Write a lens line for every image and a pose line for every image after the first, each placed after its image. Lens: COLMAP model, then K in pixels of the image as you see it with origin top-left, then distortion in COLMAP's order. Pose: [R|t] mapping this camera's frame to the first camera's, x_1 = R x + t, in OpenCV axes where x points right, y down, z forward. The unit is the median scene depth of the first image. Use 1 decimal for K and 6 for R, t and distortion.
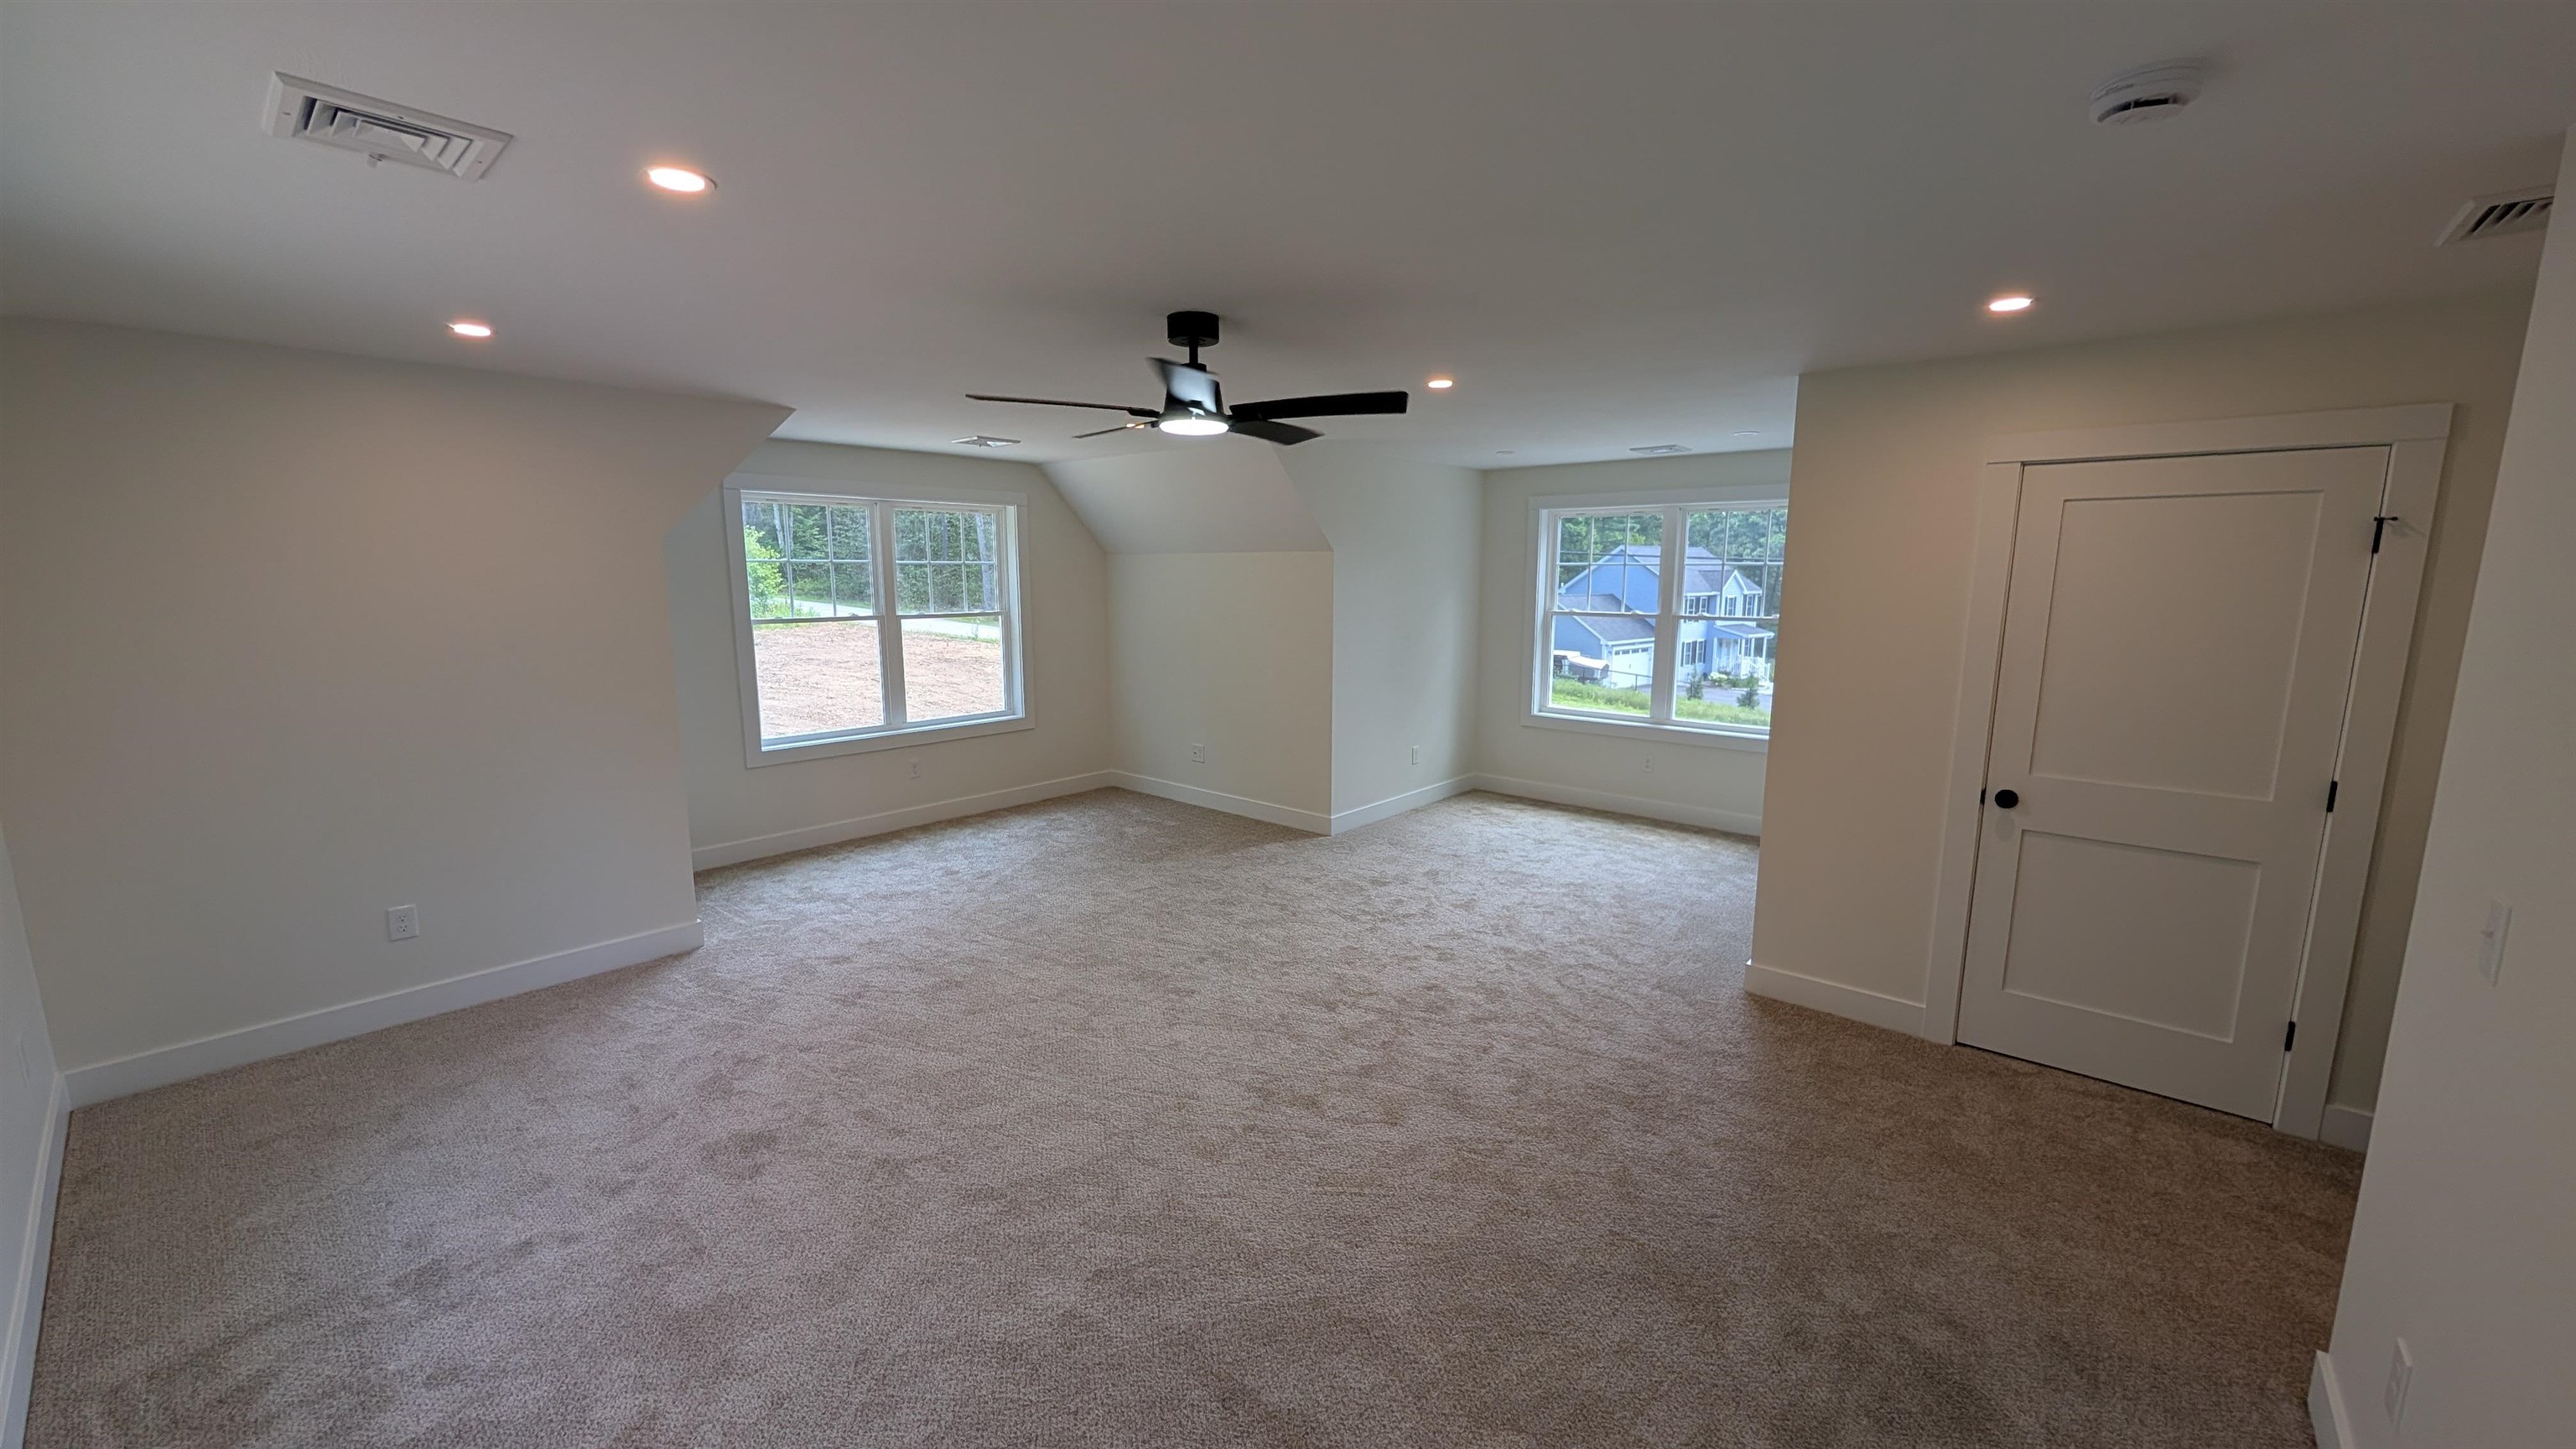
lens RADIAL K [[974.7, 0, 1270.2], [0, 974.7, 728.3], [0, 0, 1]] dist [-0.010051, -0.000008]
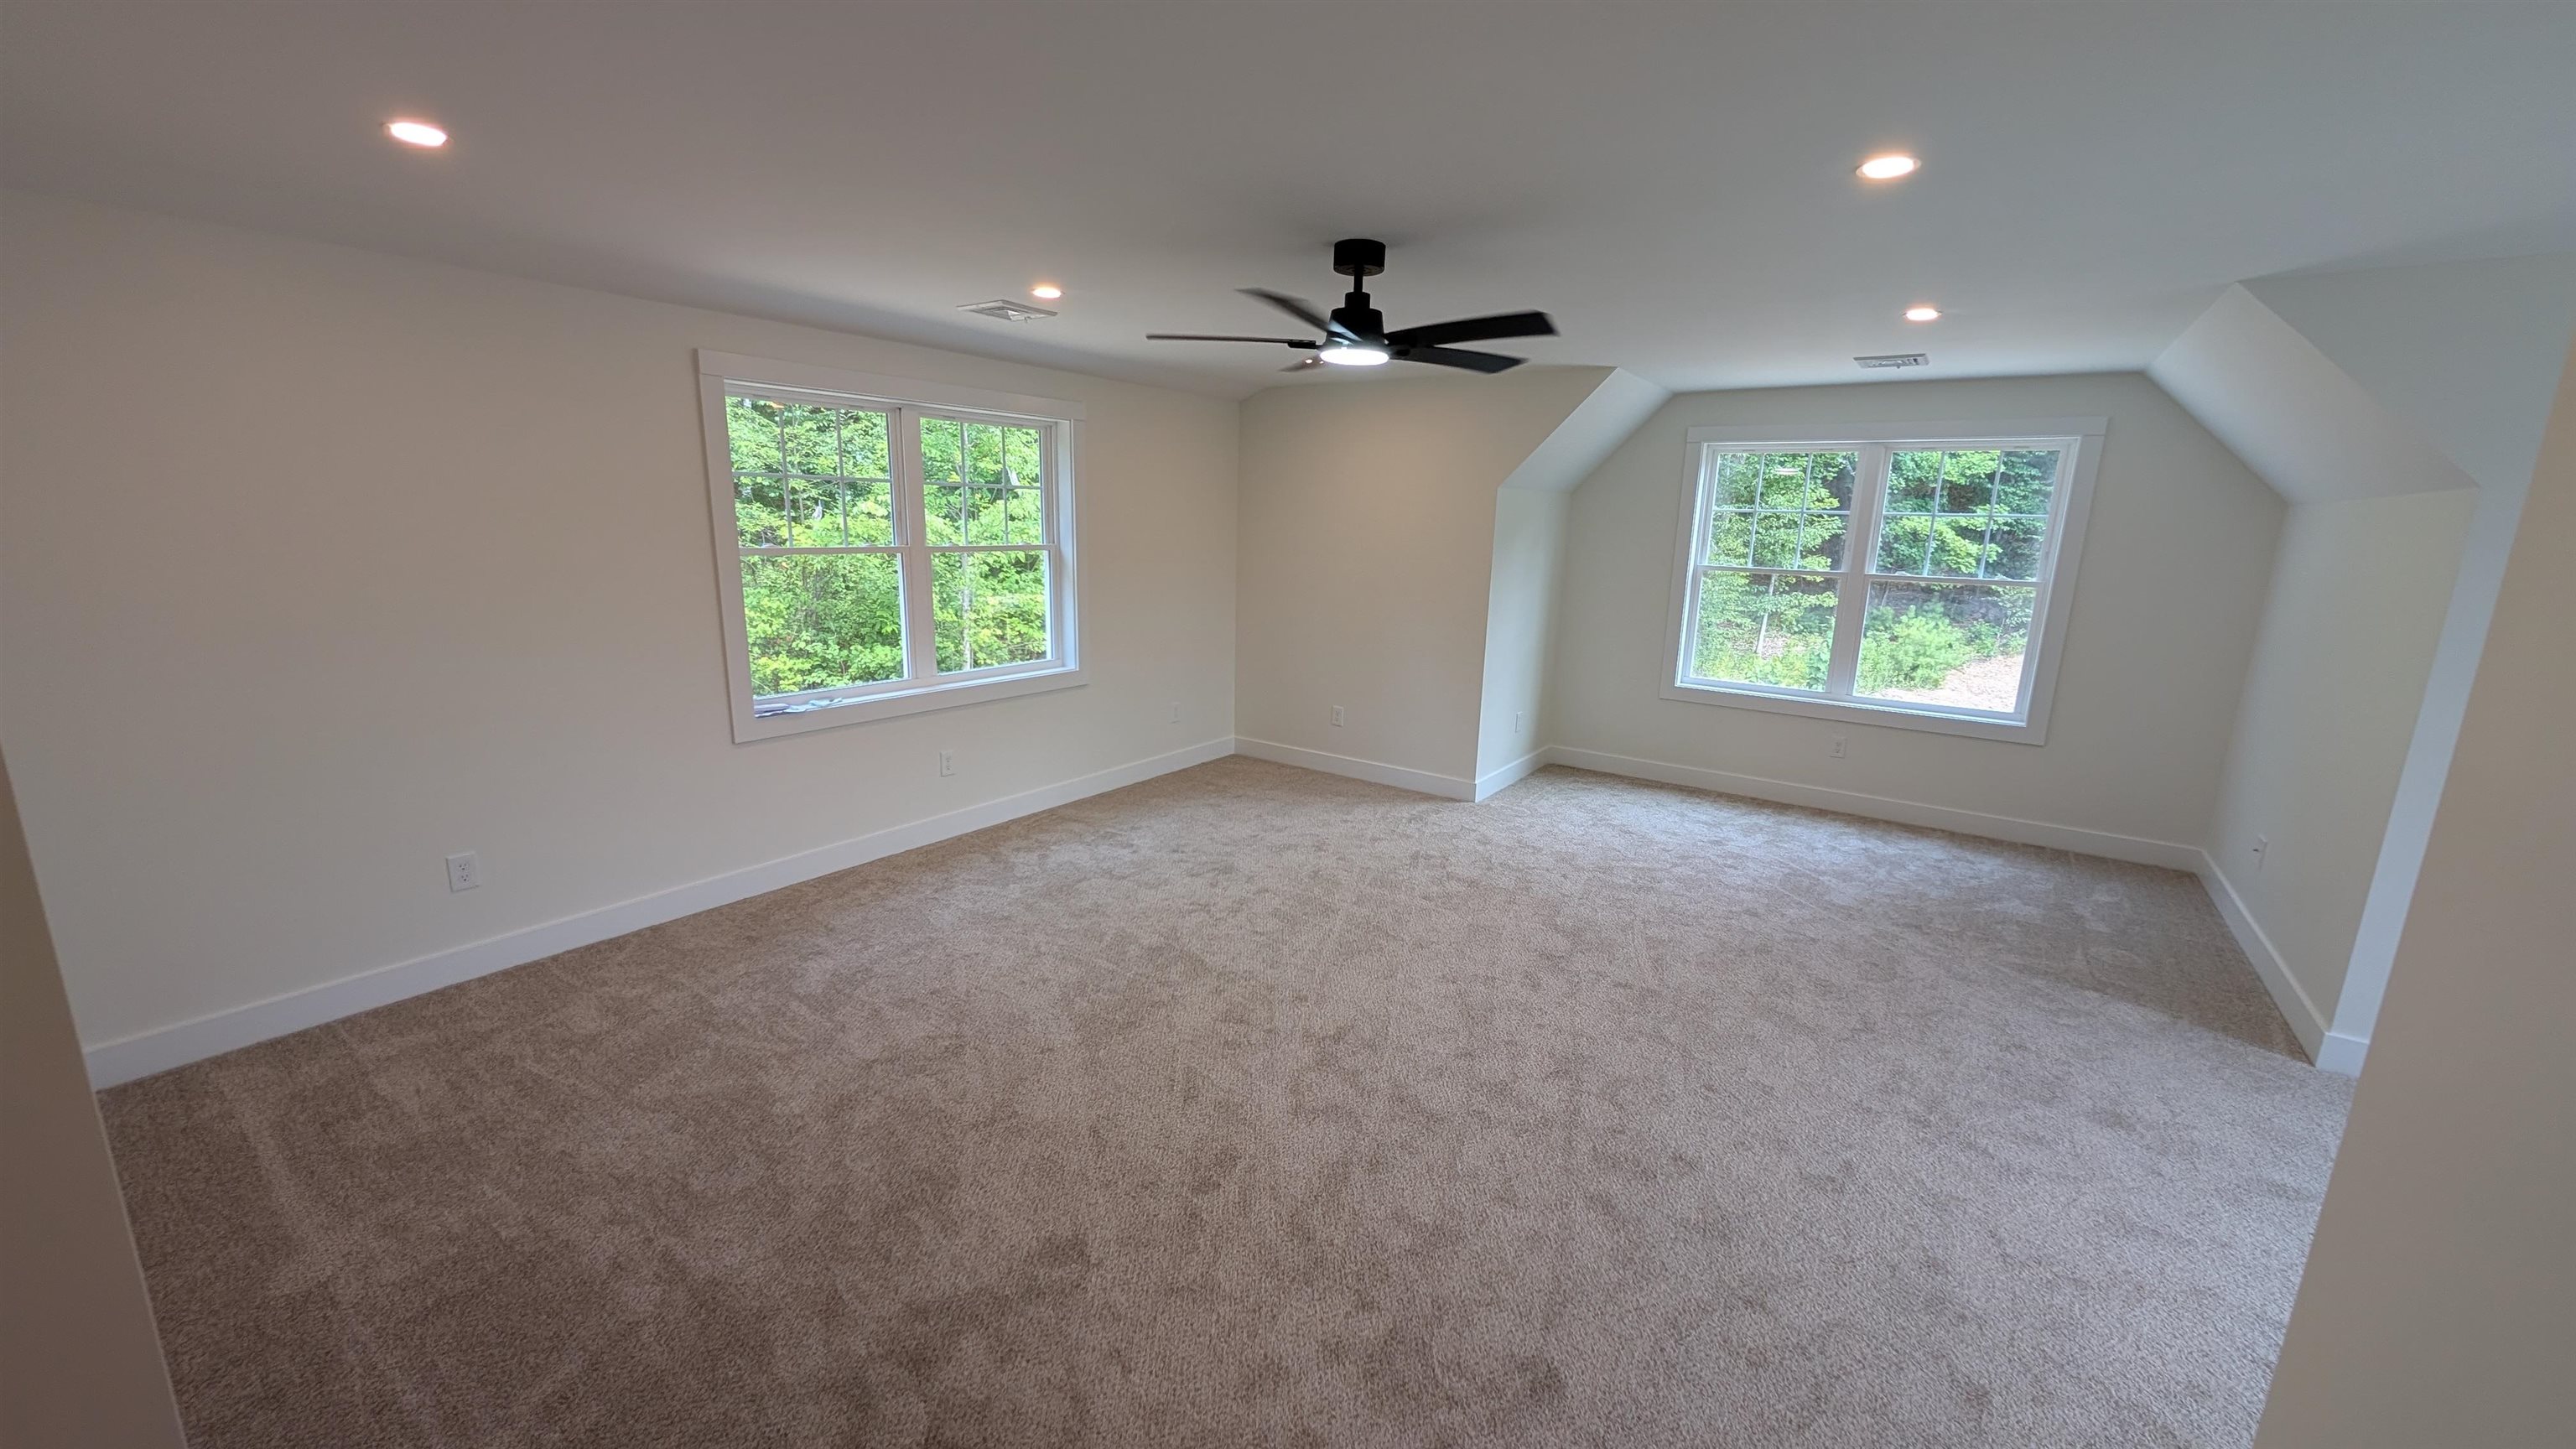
lens RADIAL K [[974.7, 0, 1283.4], [0, 974.7, 728.8], [0, 0, 1]] dist [-0.010051, -0.000008]
pose [[0.098629, 0.216426, -0.971304, 0.575531], [-0.179697, 0.963891, 0.196527, -0.074693], [0.978765, 0.155158, 0.133959, 0.493427]]
